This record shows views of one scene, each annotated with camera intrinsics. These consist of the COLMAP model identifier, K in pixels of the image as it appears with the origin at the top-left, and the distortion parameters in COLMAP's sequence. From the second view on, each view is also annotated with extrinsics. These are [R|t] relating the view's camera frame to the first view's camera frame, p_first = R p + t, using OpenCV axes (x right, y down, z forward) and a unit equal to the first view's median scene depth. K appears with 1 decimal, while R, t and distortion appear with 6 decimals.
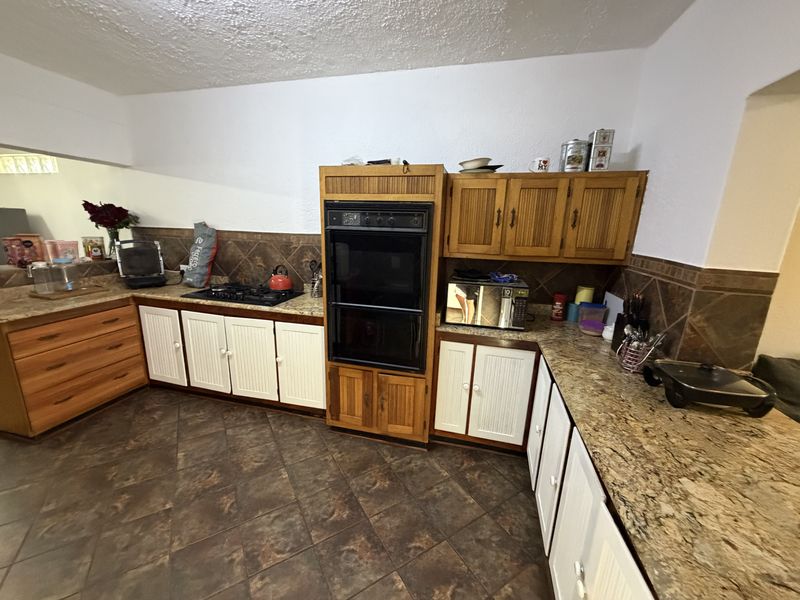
lens RADIAL K [[320.8, 0, 398.2], [0, 320.8, 300.2], [0, 0, 1]] dist [-0.001731, -0.000156]
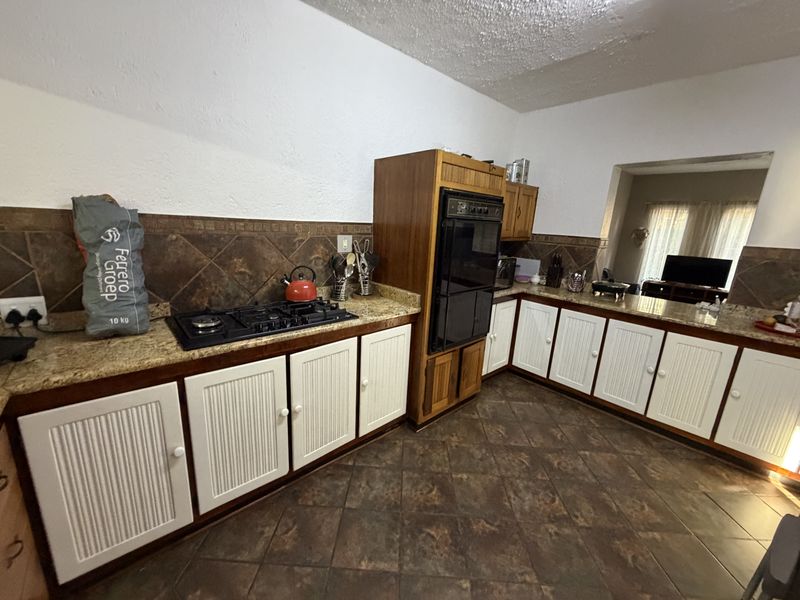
lens RADIAL K [[320.8, 0, 397.4], [0, 320.8, 300.5], [0, 0, 1]] dist [-0.001731, -0.000156]
pose [[0.555963, -0.198193, 0.807233, -1.032839], [0.163945, 0.978226, 0.127263, -0.111719], [-0.814879, 0.061588, 0.576350, 0.524420]]
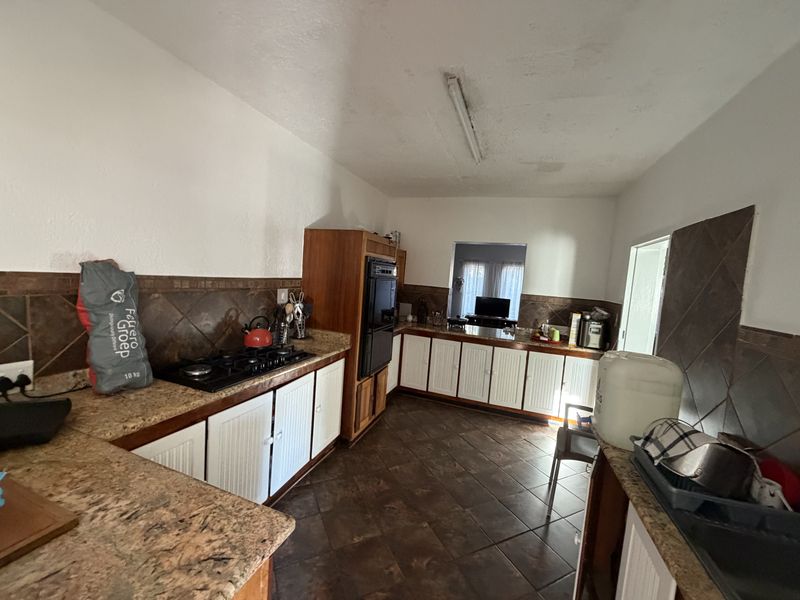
lens RADIAL K [[320.8, 0, 401.4], [0, 320.8, 301.4], [0, 0, 1]] dist [-0.001731, -0.000156]
pose [[0.096377, -0.103721, 0.989926, -1.416960], [0.163907, 0.982632, 0.086999, -0.197552], [-0.981757, 0.153871, 0.111703, 0.669901]]
